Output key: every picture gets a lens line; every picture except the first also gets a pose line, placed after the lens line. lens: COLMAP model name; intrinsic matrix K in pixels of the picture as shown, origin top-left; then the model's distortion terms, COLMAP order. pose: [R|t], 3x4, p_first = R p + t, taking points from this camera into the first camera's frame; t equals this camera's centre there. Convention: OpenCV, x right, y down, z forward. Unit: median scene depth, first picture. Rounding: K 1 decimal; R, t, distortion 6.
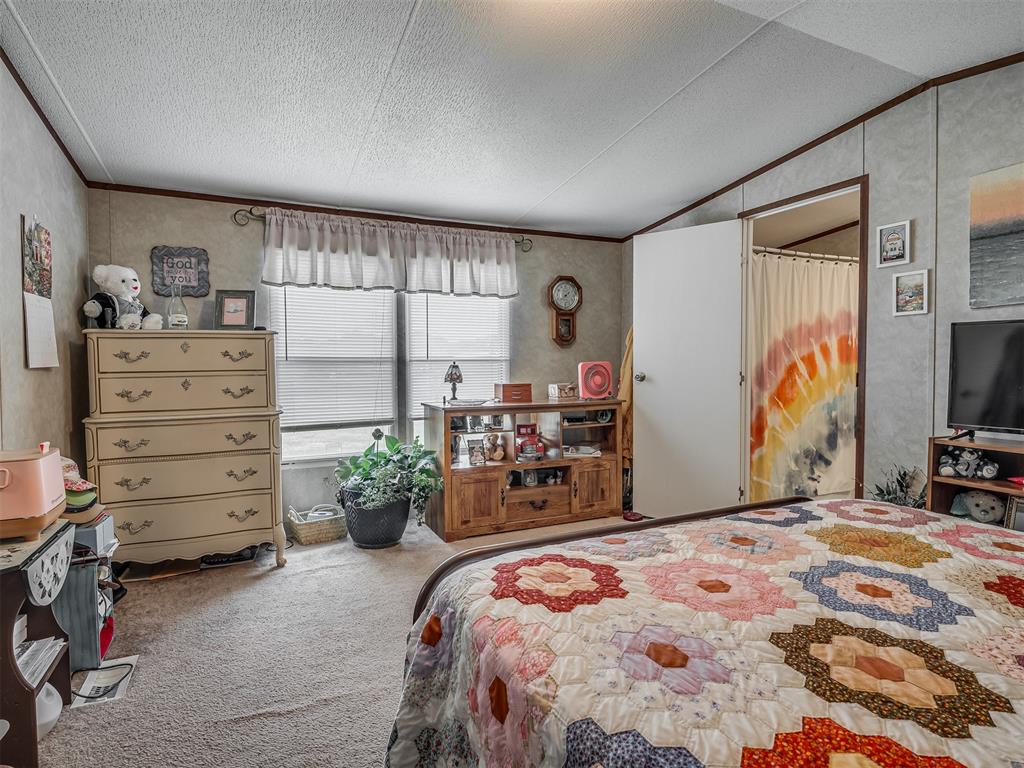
lens RADIAL K [[536.3, 0, 513.5], [0, 536.3, 382.3], [0, 0, 1]] dist [0.001415, -0.008065]
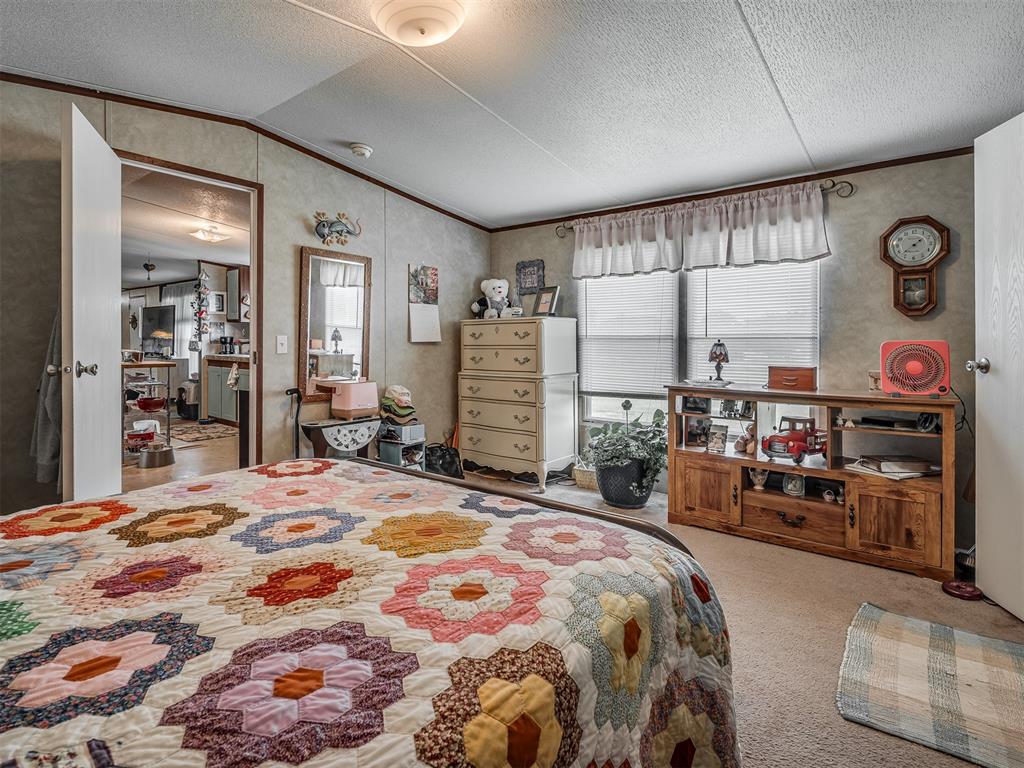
lens RADIAL K [[549.0, 0, 511.3], [0, 549.0, 343.3], [0, 0, 1]] dist [-0.004684, -0.001210]
pose [[0.433278, 0.008520, -0.901220, 0.590231], [-0.036143, 0.999315, -0.007929, -0.011189], [0.900535, 0.036008, 0.433289, 0.261353]]
